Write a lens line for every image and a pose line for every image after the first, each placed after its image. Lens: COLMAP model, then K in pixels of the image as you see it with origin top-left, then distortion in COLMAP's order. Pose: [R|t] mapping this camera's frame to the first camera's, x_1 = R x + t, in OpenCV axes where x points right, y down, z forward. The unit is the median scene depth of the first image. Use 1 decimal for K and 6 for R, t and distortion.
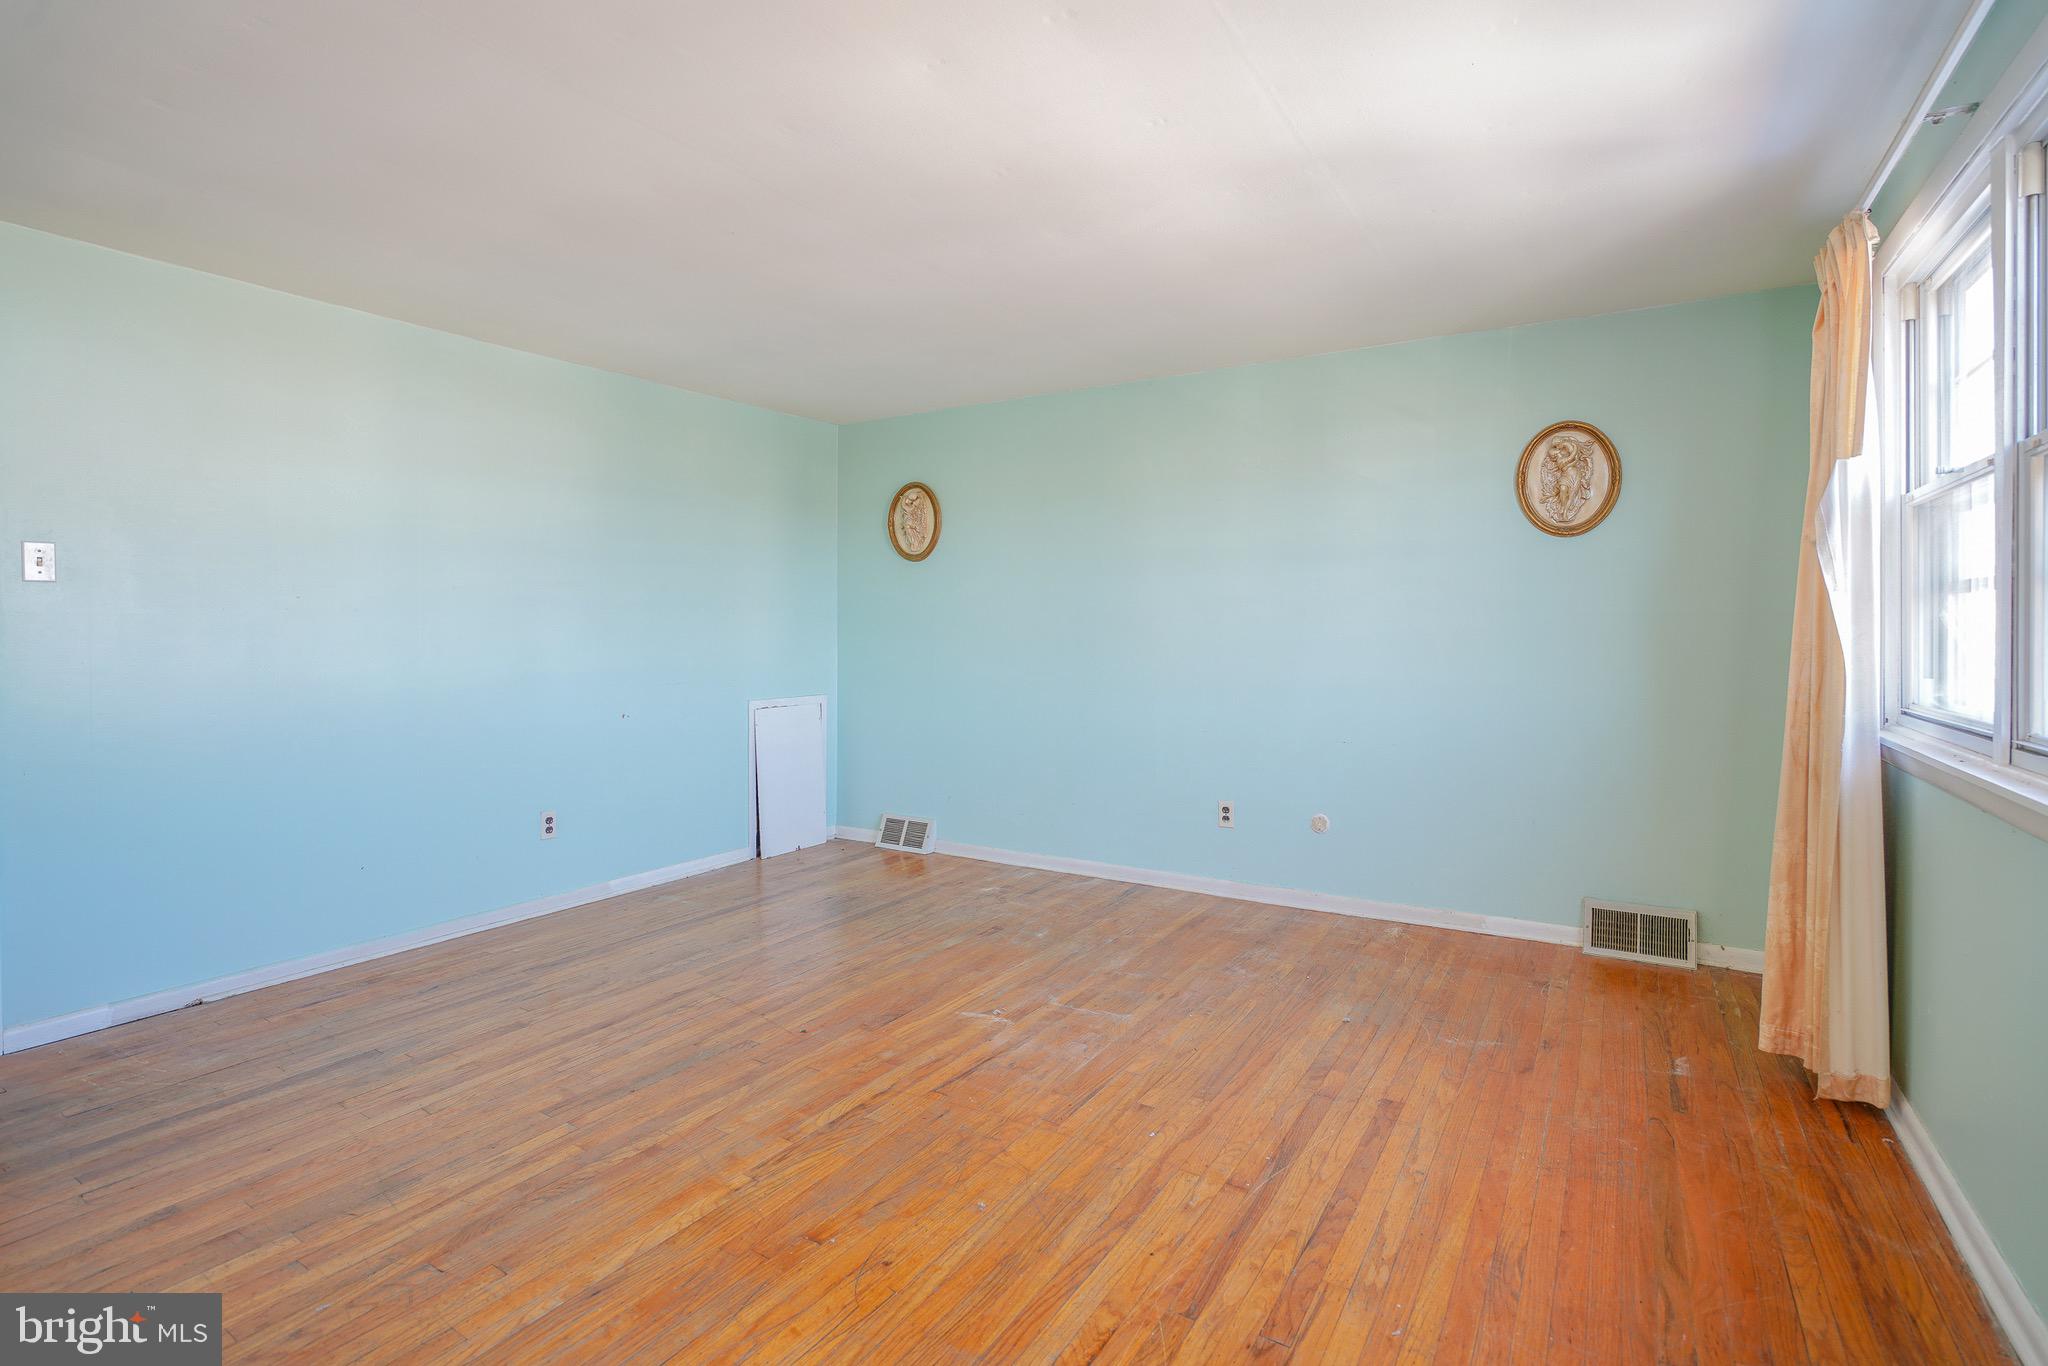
lens RADIAL K [[967.8, 0, 1016.5], [0, 967.8, 652.8], [0, 0, 1]] dist [-0.060675, 0.023802]
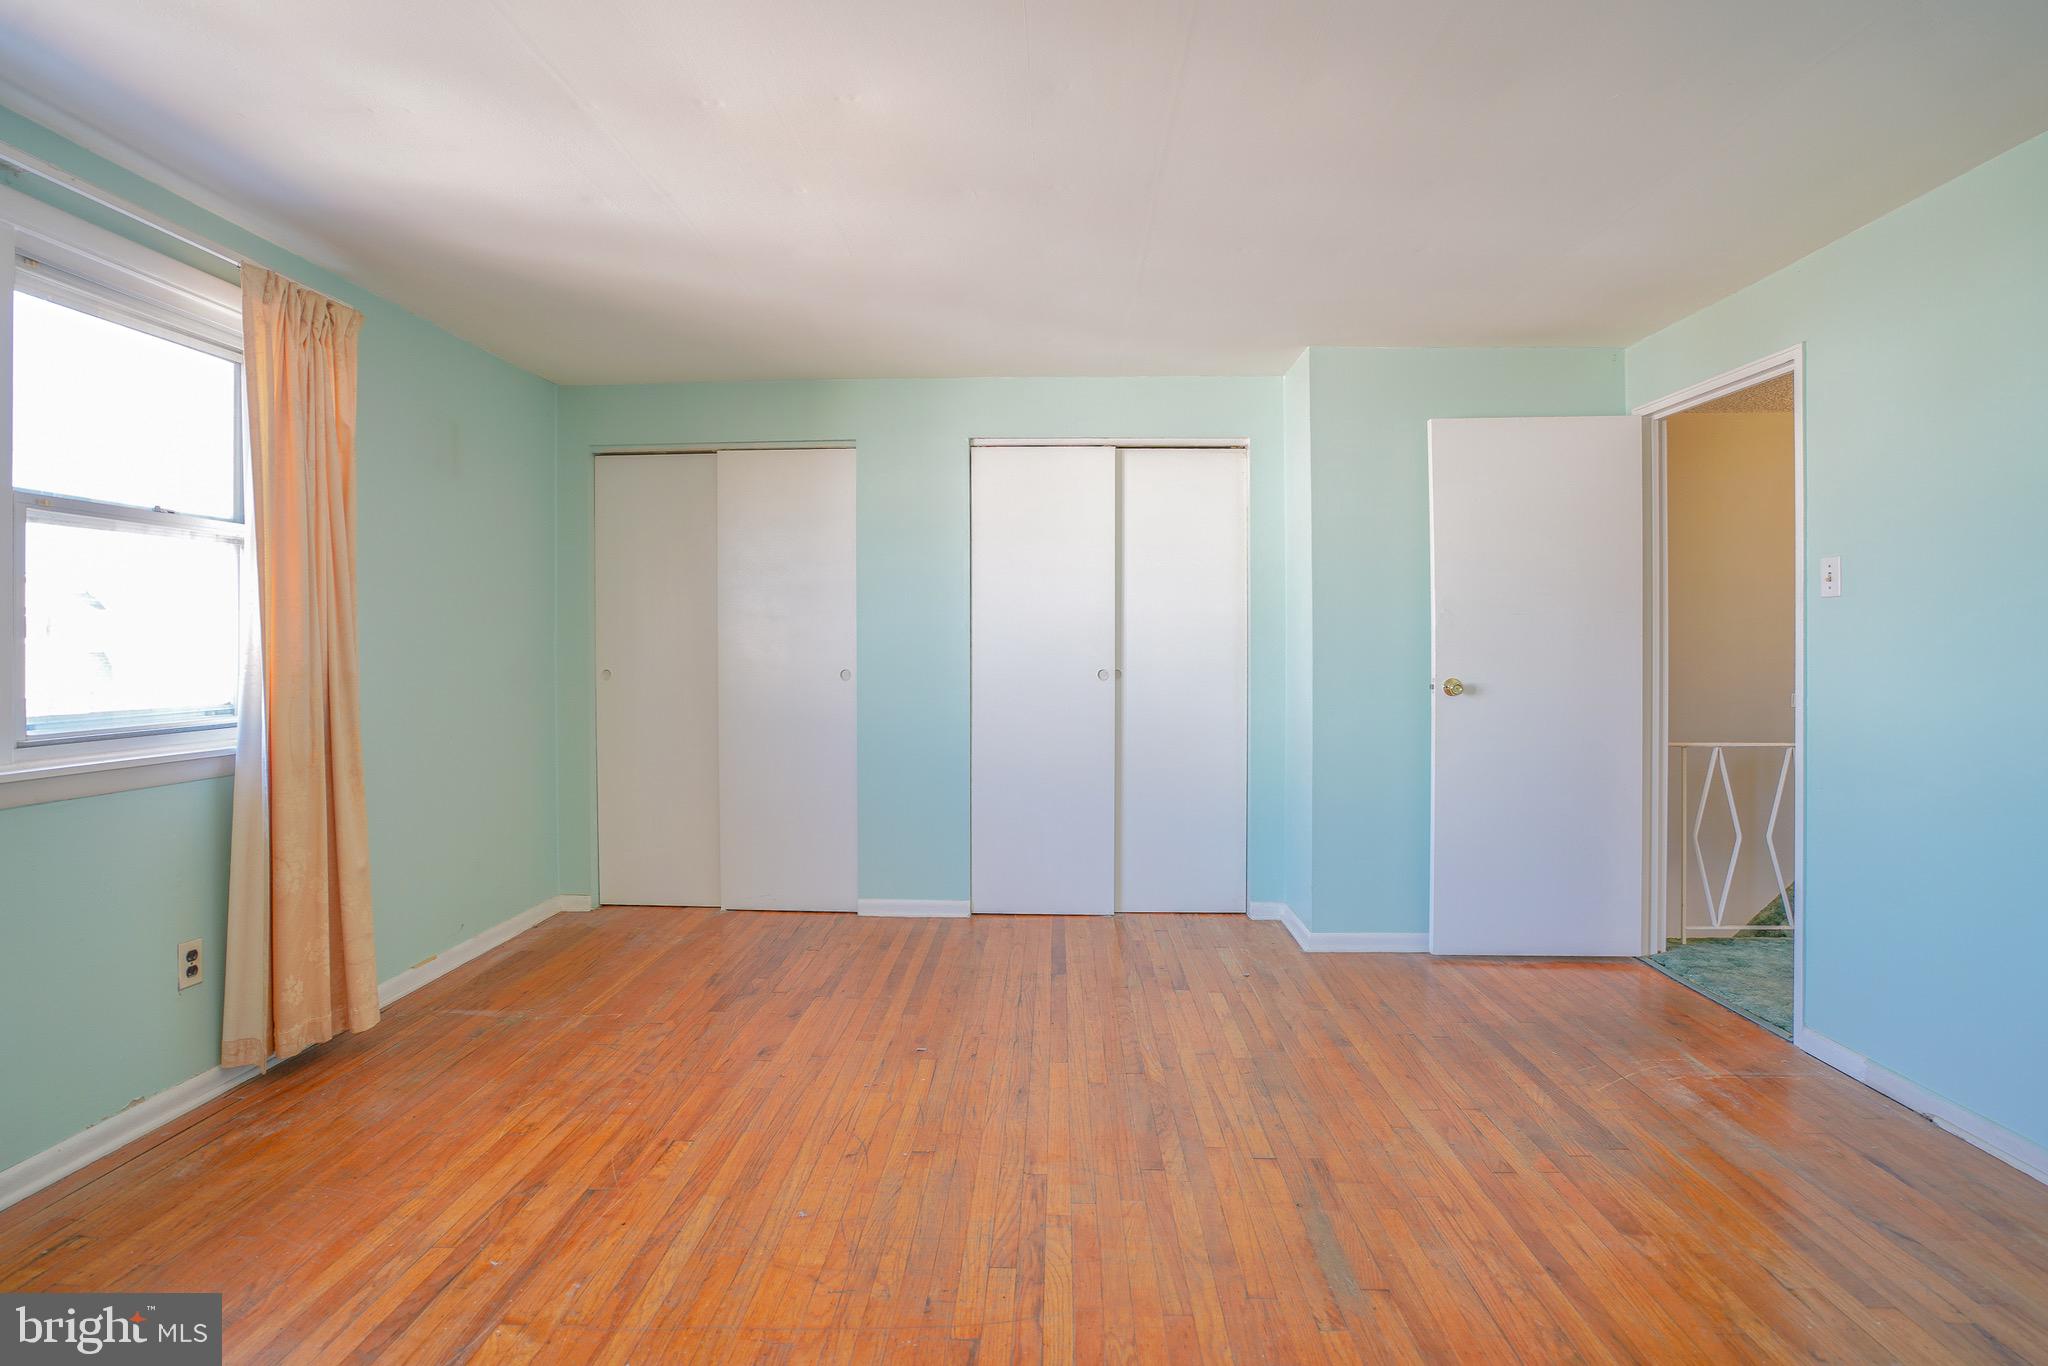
lens RADIAL K [[967.8, 0, 1016.5], [0, 967.8, 652.8], [0, 0, 1]] dist [-0.060675, 0.023802]
pose [[-0.864070, 0.003799, -0.503358, 0.267601], [-0.010266, 0.999631, 0.025168, -0.041441], [0.503268, 0.026914, -0.863711, 1.940949]]
